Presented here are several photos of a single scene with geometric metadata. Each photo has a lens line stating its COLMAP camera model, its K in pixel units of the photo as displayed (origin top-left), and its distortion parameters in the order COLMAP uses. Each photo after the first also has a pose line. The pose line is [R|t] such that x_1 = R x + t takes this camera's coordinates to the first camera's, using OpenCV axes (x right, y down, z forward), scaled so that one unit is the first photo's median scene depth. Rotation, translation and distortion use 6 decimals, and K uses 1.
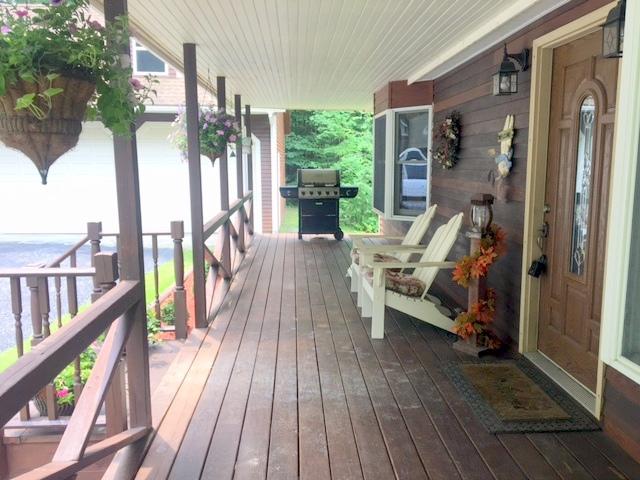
lens RADIAL K [[546.8, 0, 321.5], [0, 546.8, 240.5], [0, 0, 1]] dist [0.068885, -0.044936]
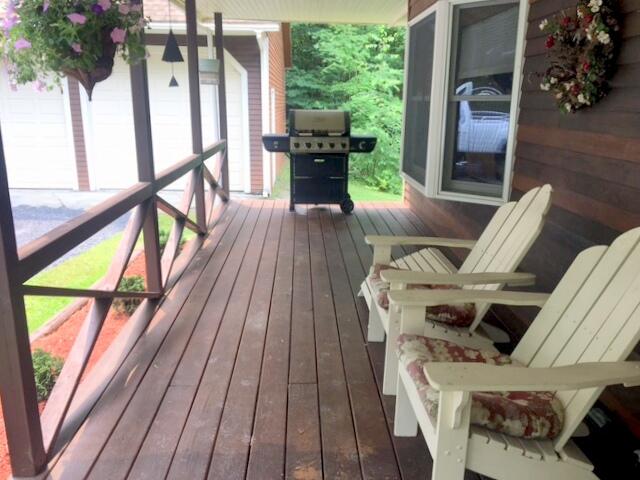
lens RADIAL K [[546.8, 0, 317.2], [0, 546.8, 239.0], [0, 0, 1]] dist [0.068885, -0.044936]
pose [[0.999671, 0.016637, -0.019499, 0.007878], [-0.014599, 0.994839, 0.100410, -0.037448], [0.021069, -0.100092, 0.994755, 0.292088]]
